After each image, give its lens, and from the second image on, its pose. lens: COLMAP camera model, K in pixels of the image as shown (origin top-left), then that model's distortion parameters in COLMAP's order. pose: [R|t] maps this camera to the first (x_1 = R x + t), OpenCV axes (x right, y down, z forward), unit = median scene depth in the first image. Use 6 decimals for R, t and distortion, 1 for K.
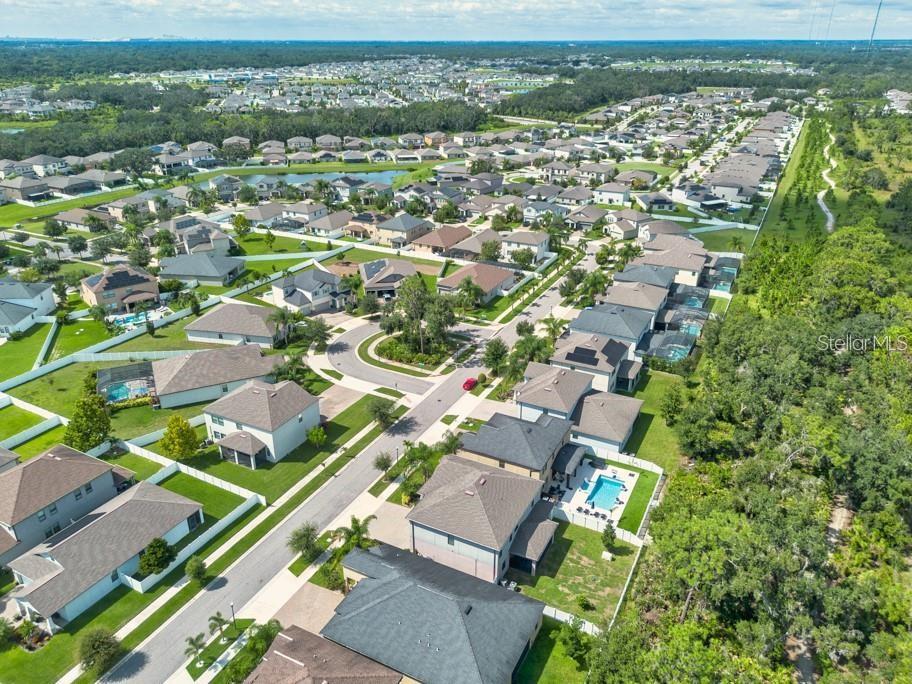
lens RADIAL K [[652.2, 0, 456.0], [0, 652.2, 342.0], [0, 0, 1]] dist [-0.000170, -0.000206]
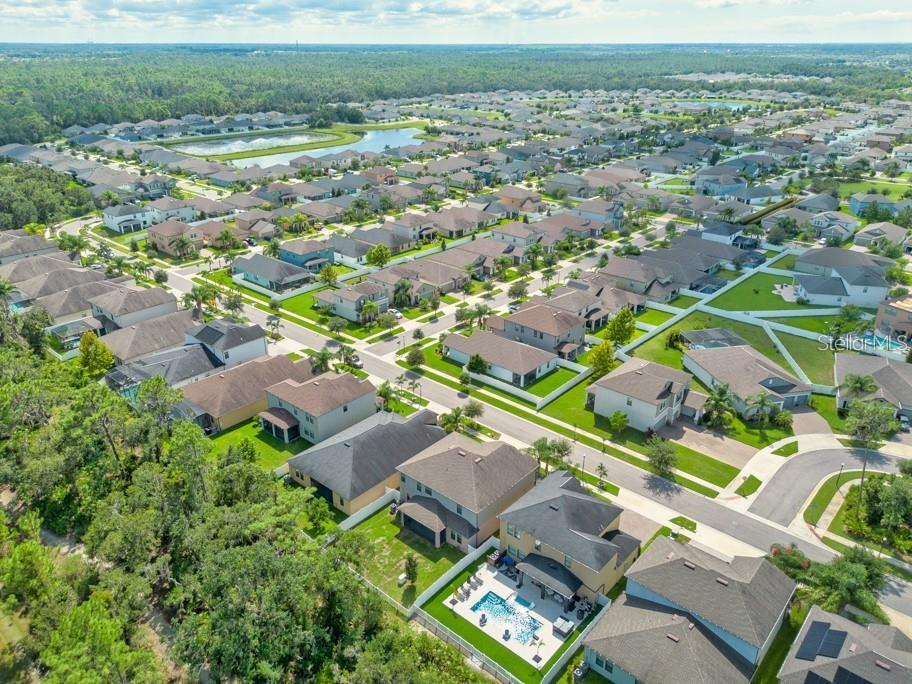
lens RADIAL K [[652.2, 0, 456.0], [0, 652.2, 342.0], [0, 0, 1]] dist [-0.000170, -0.000206]
pose [[-0.250401, 0.395628, -0.883616, 0.648429], [-0.393412, 0.792359, 0.466255, -0.305600], [0.884605, 0.464376, -0.042763, 0.656160]]
